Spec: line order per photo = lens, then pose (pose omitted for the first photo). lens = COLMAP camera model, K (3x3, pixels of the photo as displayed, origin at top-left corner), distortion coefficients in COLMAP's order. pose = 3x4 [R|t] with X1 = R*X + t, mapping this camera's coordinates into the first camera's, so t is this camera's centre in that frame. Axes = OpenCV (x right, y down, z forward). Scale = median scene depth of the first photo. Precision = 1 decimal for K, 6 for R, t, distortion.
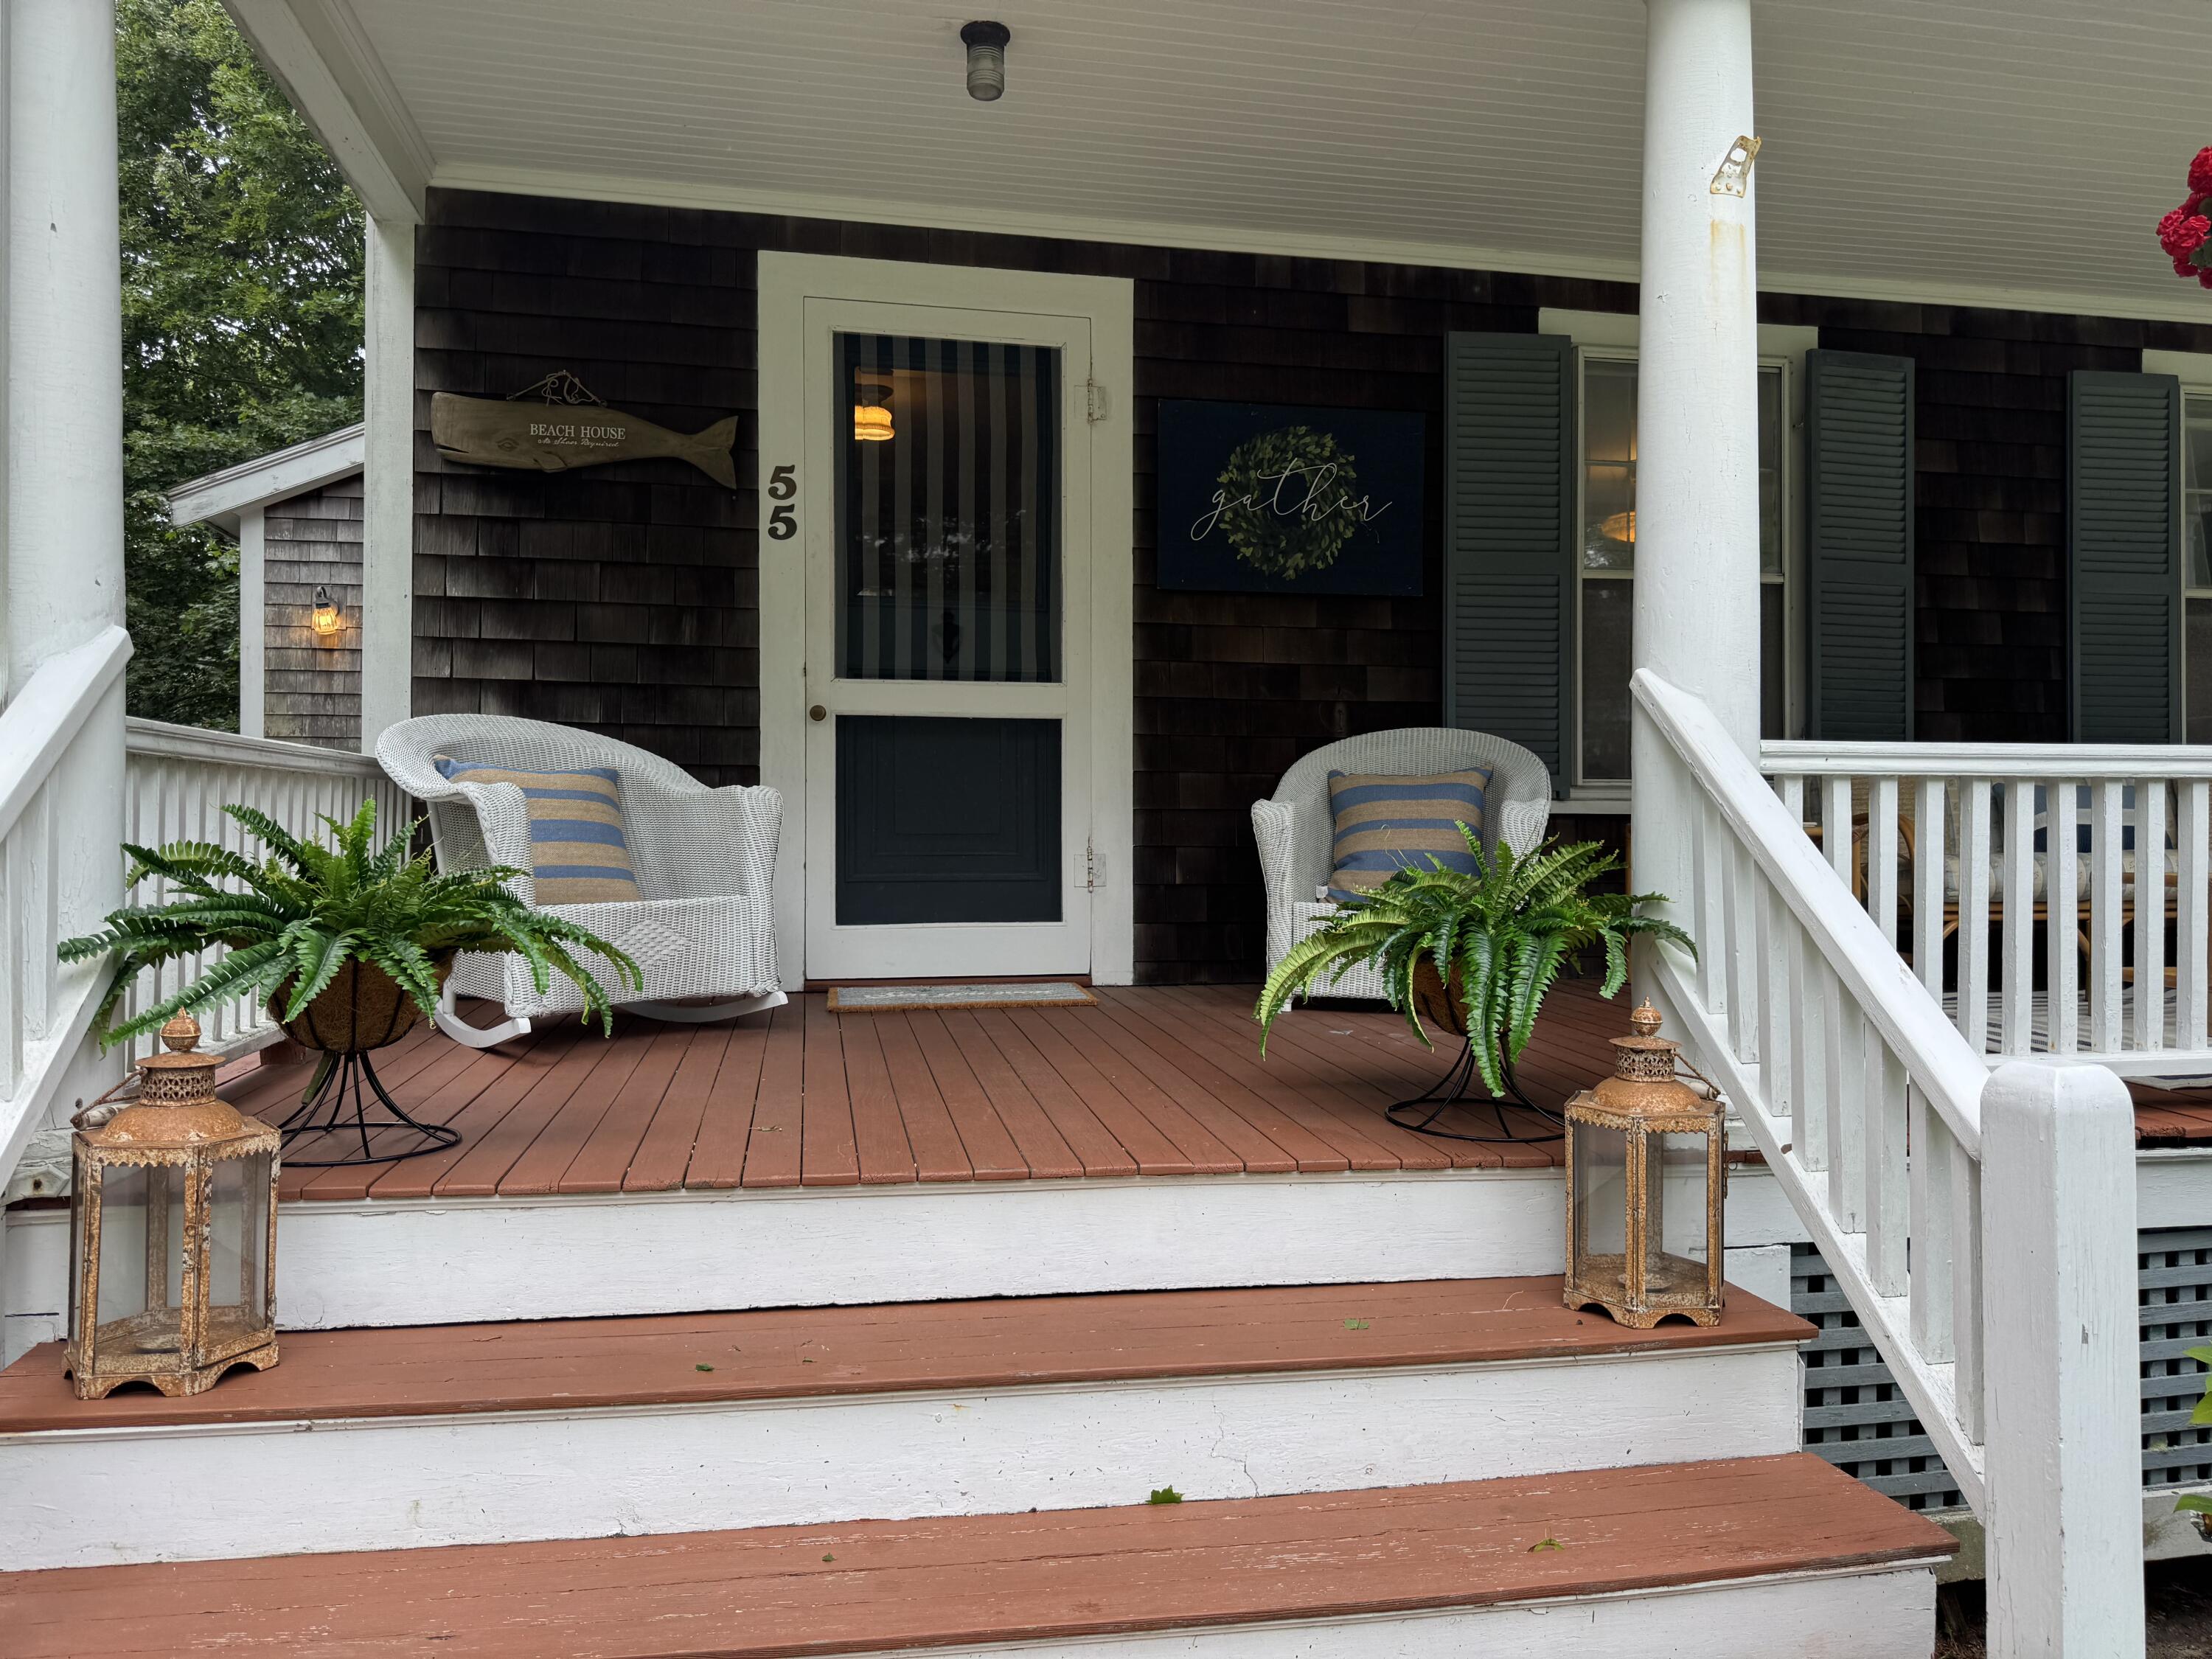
lens RADIAL K [[1552.0, 0, 1106.0], [0, 1552.0, 829.5], [0, 0, 1]] dist [0.152421, -0.243819]
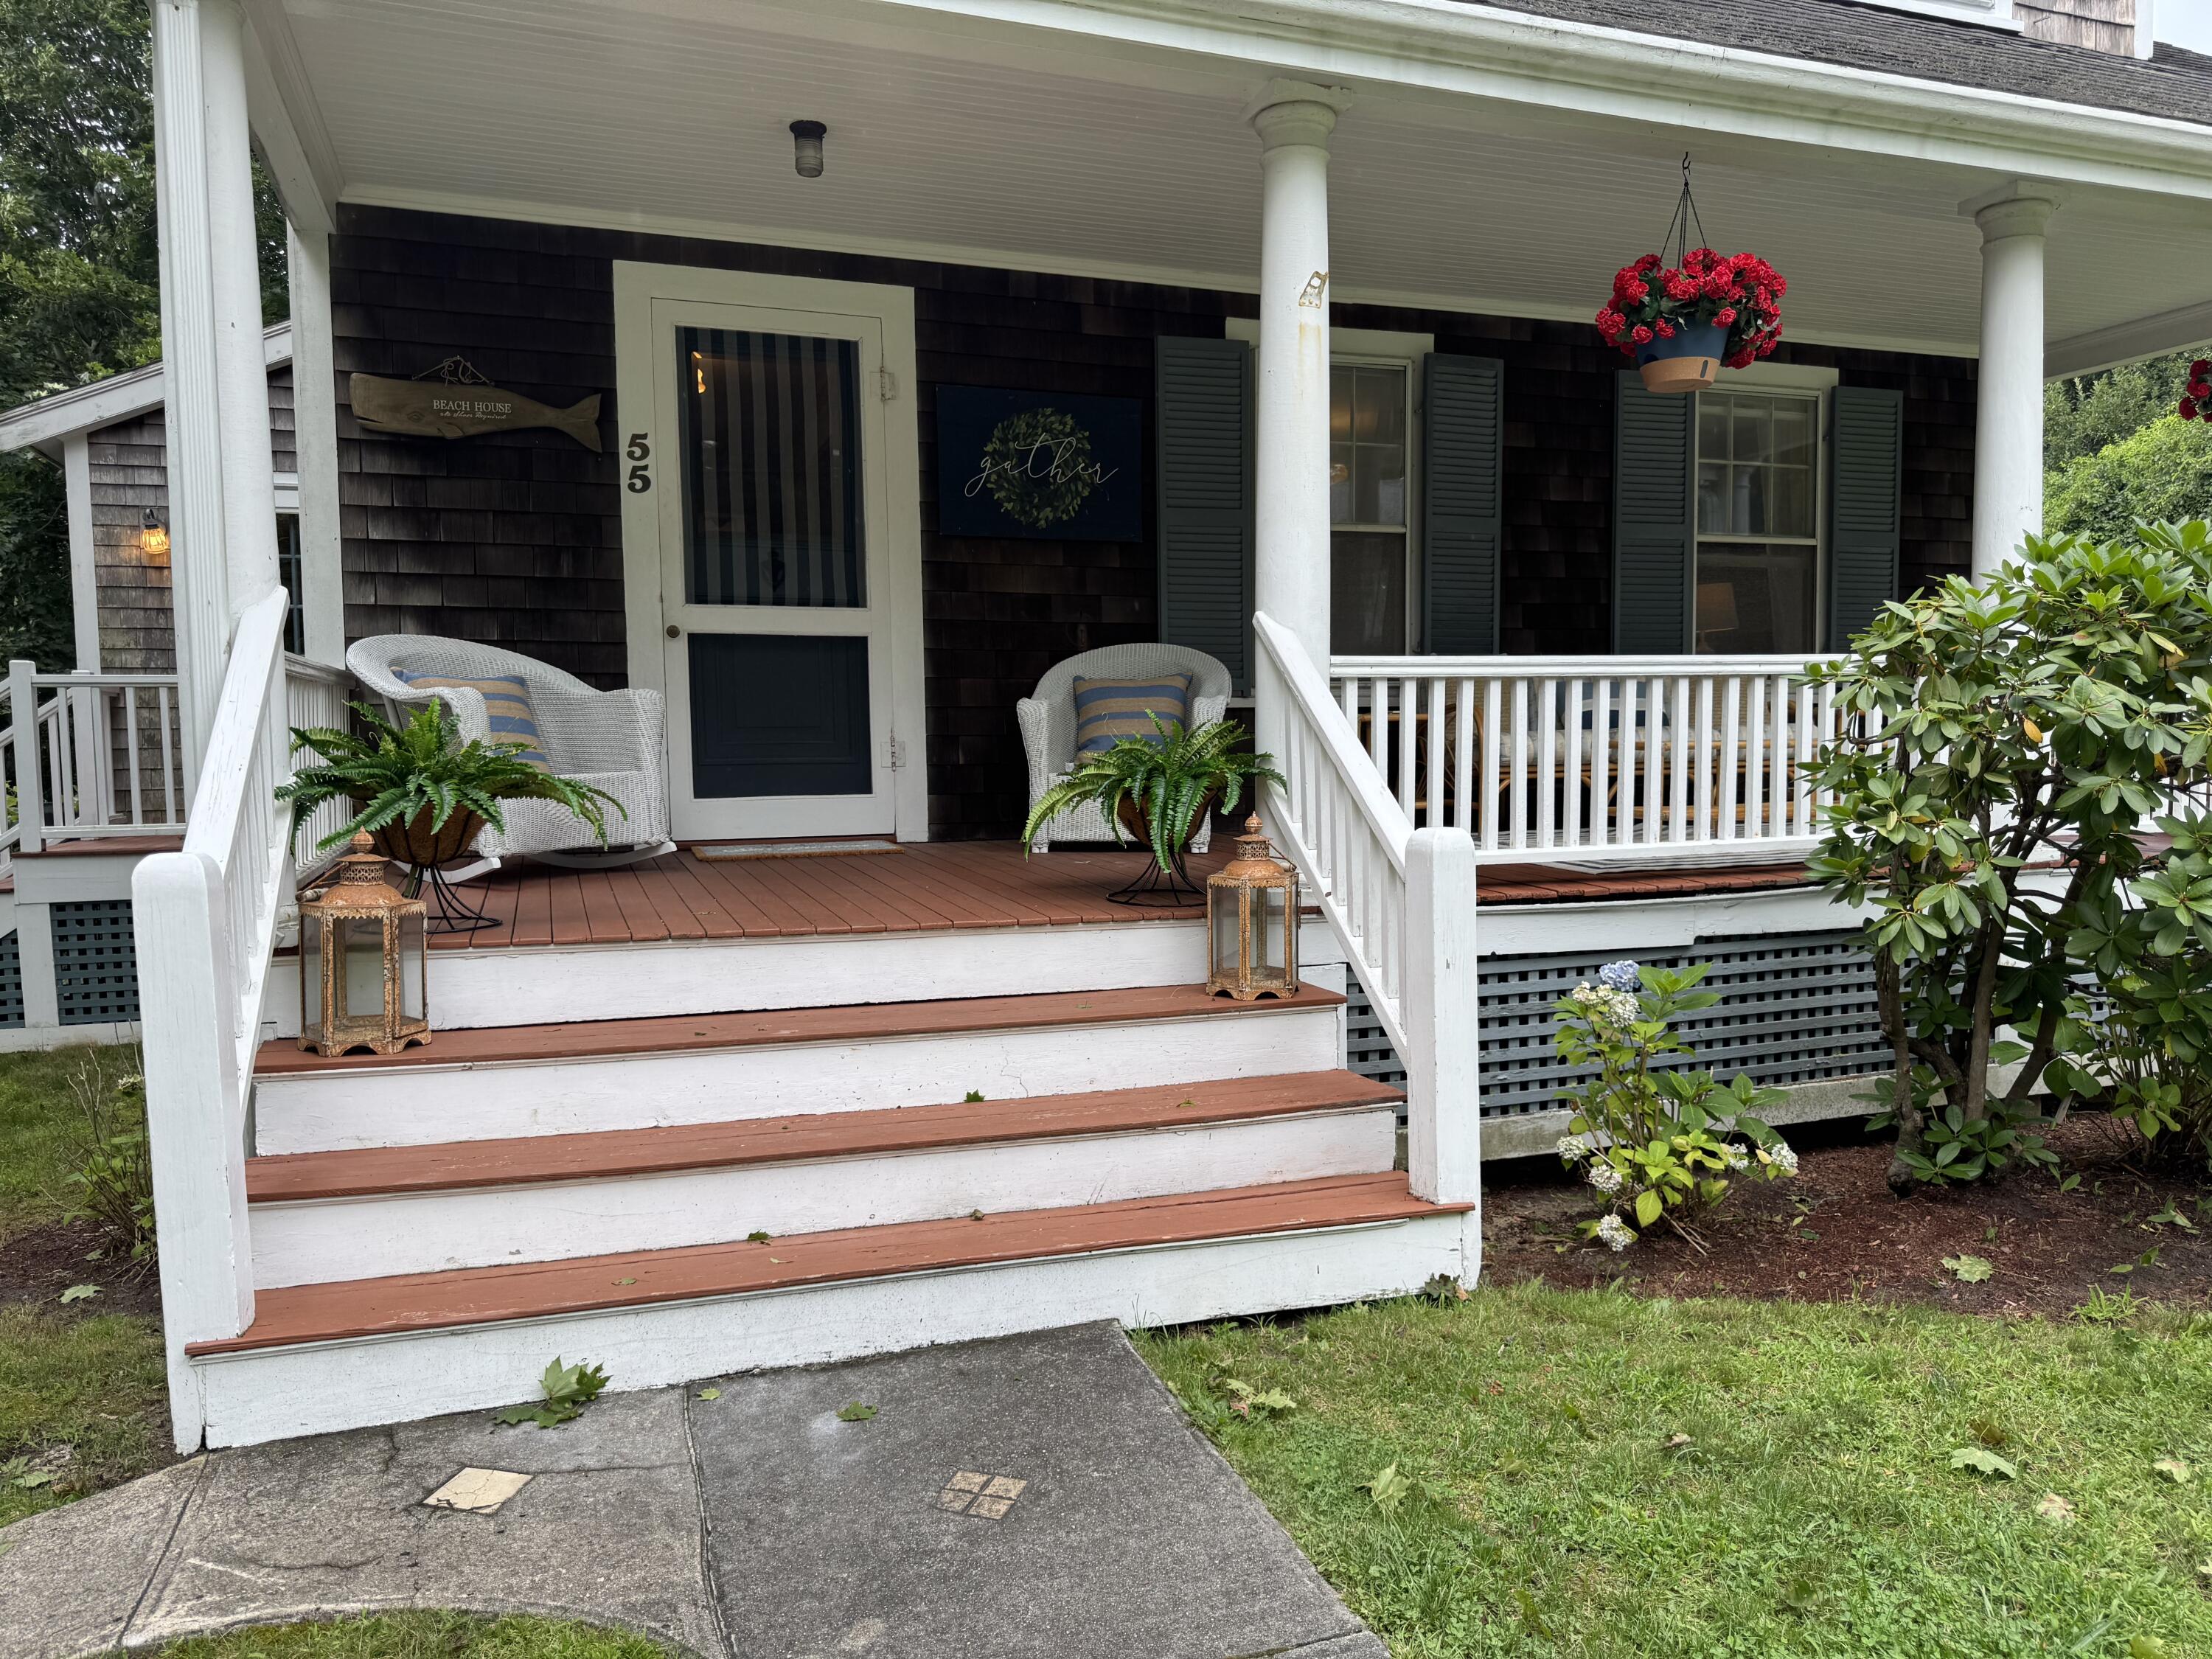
lens RADIAL K [[1552.0, 0, 1106.0], [0, 1552.0, 829.5], [0, 0, 1]] dist [0.152421, -0.243819]
pose [[0.988111, -0.021898, 0.152175, -0.036372], [0.012496, 0.997968, 0.062472, 0.011032], [-0.153234, -0.059828, 0.986377, -0.338772]]
